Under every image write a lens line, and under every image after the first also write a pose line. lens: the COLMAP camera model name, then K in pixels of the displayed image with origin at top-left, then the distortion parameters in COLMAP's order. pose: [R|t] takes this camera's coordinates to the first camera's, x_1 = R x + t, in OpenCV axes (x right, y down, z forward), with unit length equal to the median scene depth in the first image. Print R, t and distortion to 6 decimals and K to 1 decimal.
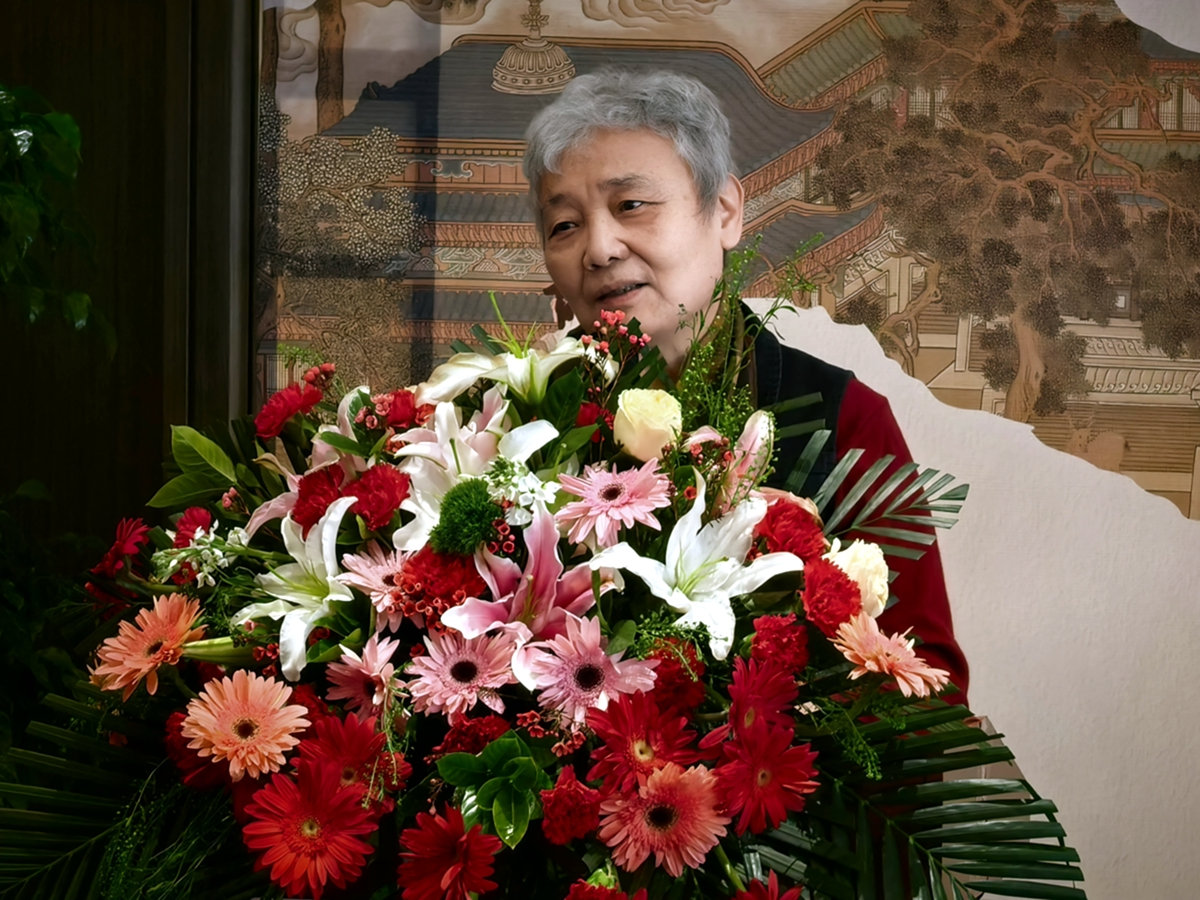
lens RADIAL K [[8658.2, 0, 595.8], [0, 8658.2, 455.4], [0, 0, 1]] dist [0.337012, 0.000000]
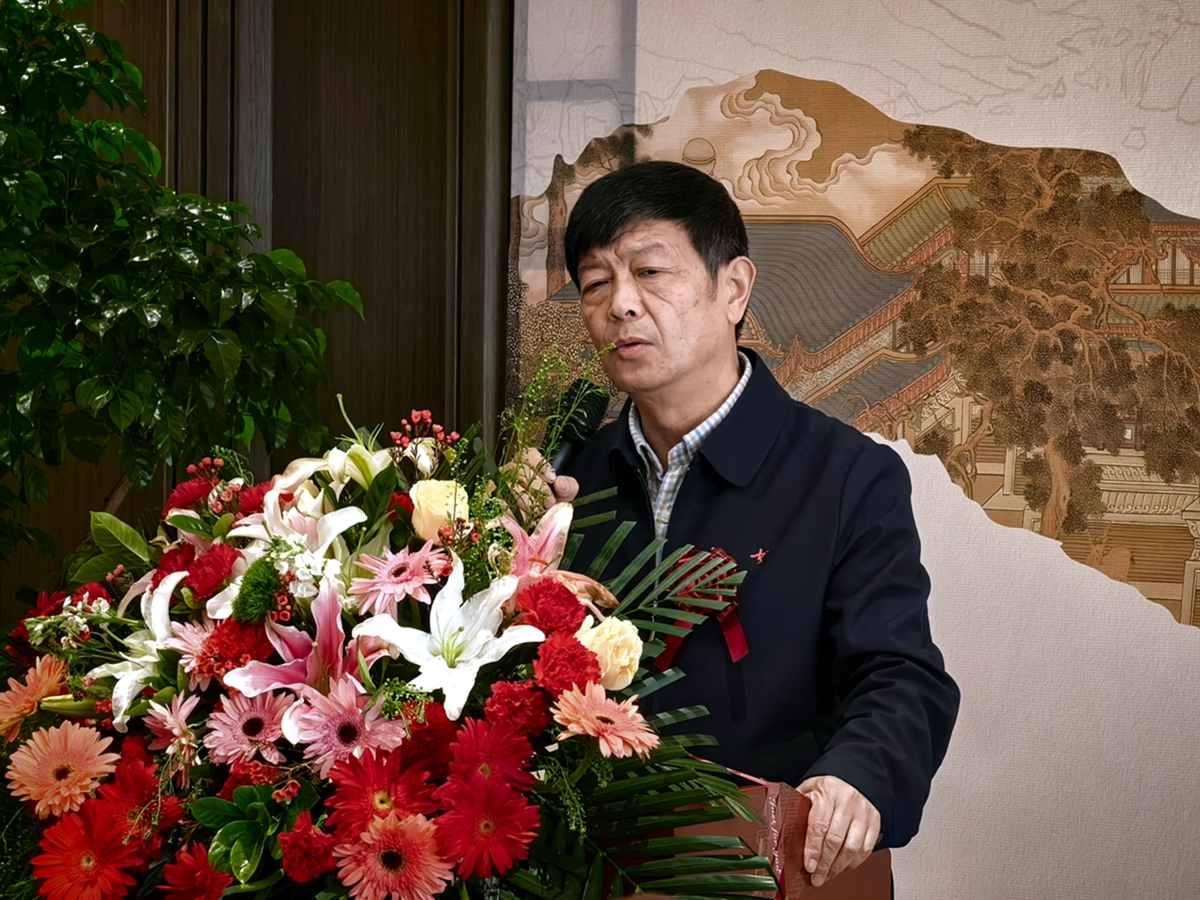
lens RADIAL K [[5312.9, 0, 561.1], [0, 5312.9, 479.7], [0, 0, 1]] dist [0.181200, 0.000000]
pose [[0.958347, 0.009363, -0.285453, 0.190202], [-0.018971, 0.999342, -0.030914, 0.011649], [0.284976, 0.035042, 0.957894, 0.300598]]
